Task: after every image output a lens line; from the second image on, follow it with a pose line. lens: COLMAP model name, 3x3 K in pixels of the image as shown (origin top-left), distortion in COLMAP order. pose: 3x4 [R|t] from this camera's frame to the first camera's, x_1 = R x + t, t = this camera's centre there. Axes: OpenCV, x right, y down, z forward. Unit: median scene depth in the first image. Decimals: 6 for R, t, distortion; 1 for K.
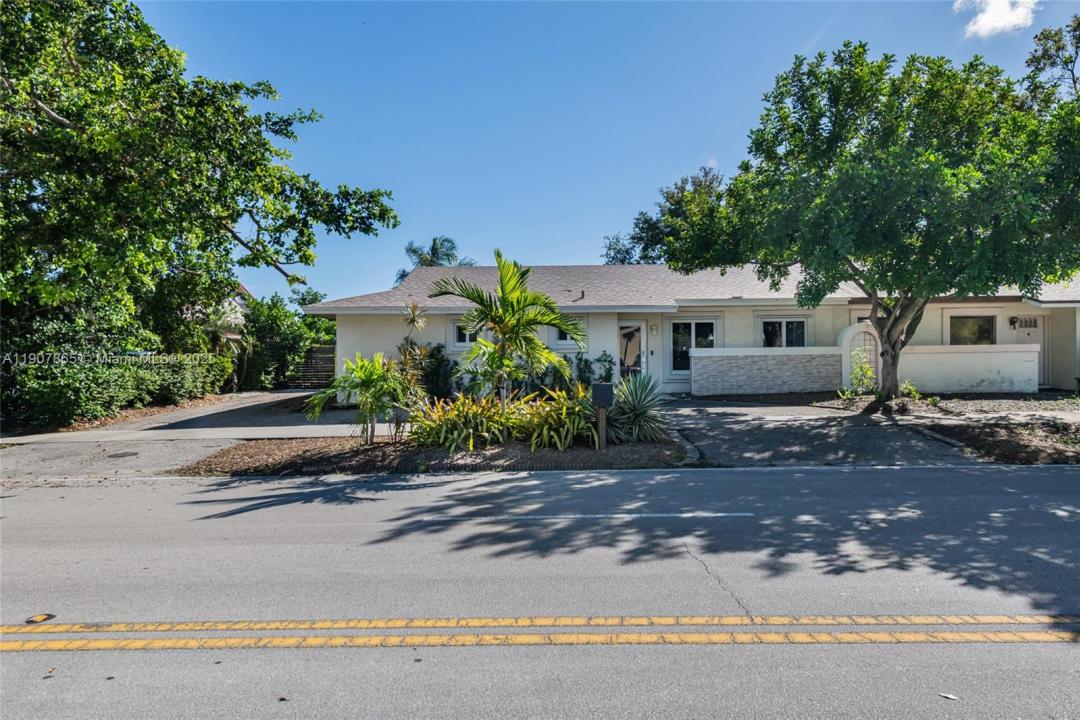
lens RADIAL K [[698.7, 0, 540.0], [0, 698.7, 360.0], [0, 0, 1]] dist [0.001761, 0.000313]
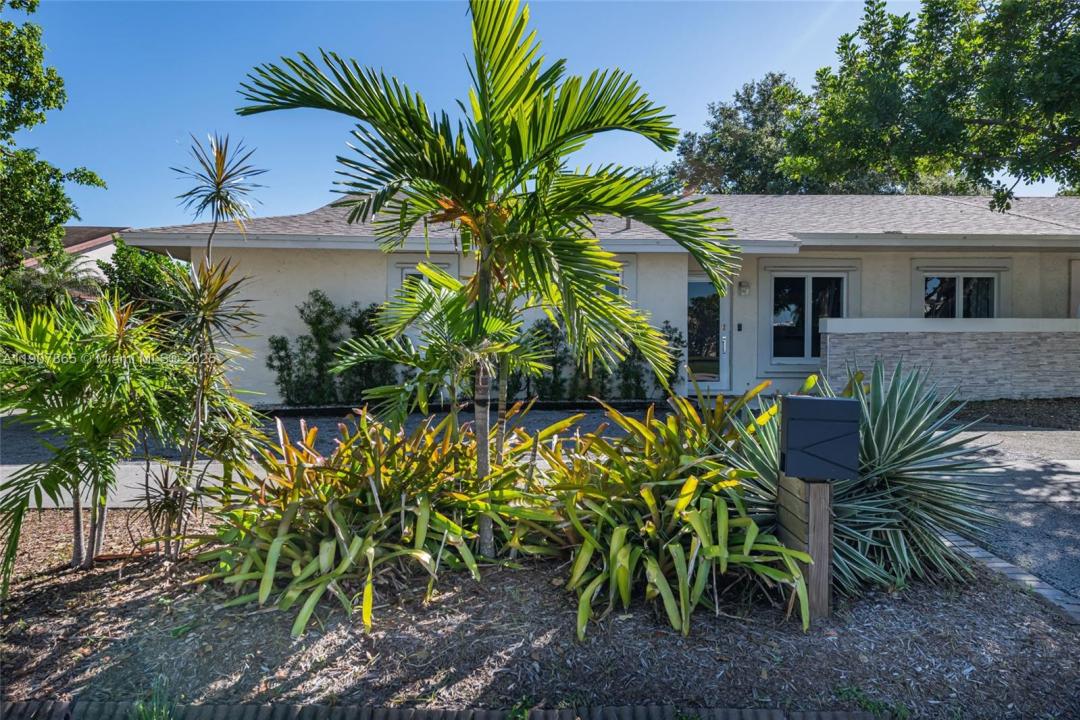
lens RADIAL K [[727.4, 0, 540.0], [0, 727.4, 360.0], [0, 0, 1]] dist [0.004374, 0.000919]
pose [[0.999809, 0.012928, 0.014688, -0.030032], [-0.013232, 0.999696, 0.020800, 0.011599], [-0.014414, -0.020991, 0.999676, 0.634522]]
